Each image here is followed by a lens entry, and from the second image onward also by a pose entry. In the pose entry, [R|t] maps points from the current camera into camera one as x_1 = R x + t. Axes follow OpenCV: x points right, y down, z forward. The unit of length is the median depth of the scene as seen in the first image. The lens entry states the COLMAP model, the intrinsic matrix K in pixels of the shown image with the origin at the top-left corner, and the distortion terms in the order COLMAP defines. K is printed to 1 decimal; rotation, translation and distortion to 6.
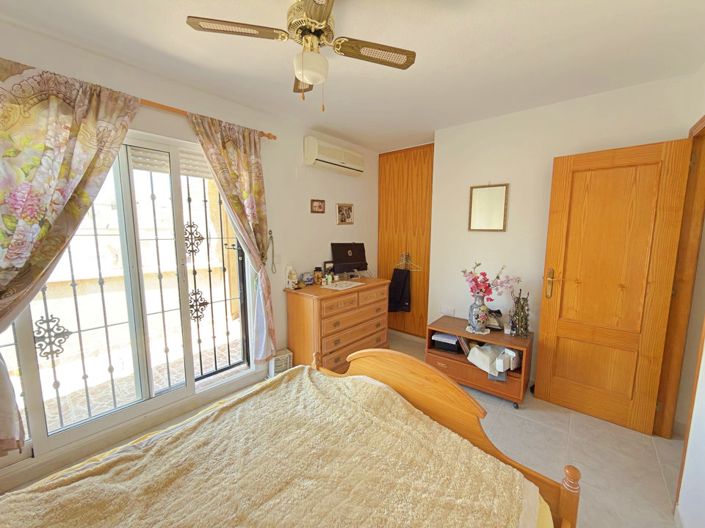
lens RADIAL K [[280.6, 0, 352.8], [0, 280.6, 266.1], [0, 0, 1]] dist [-0.001559, 0.000129]
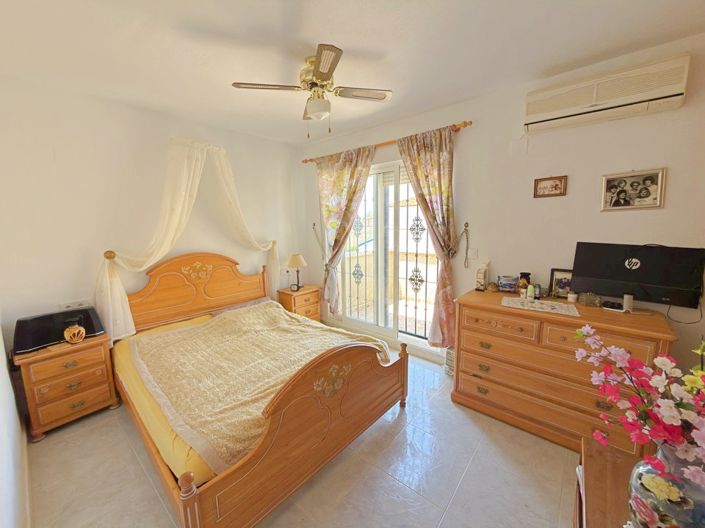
lens RADIAL K [[284.9, 0, 352.5], [0, 284.9, 264.0], [0, 0, 1]] dist [0.000238, 0.000132]
pose [[0.005740, 0.137570, -0.990475, 0.678716], [-0.119839, 0.983448, 0.135900, -0.072667], [0.992777, 0.117917, 0.022132, 0.600601]]
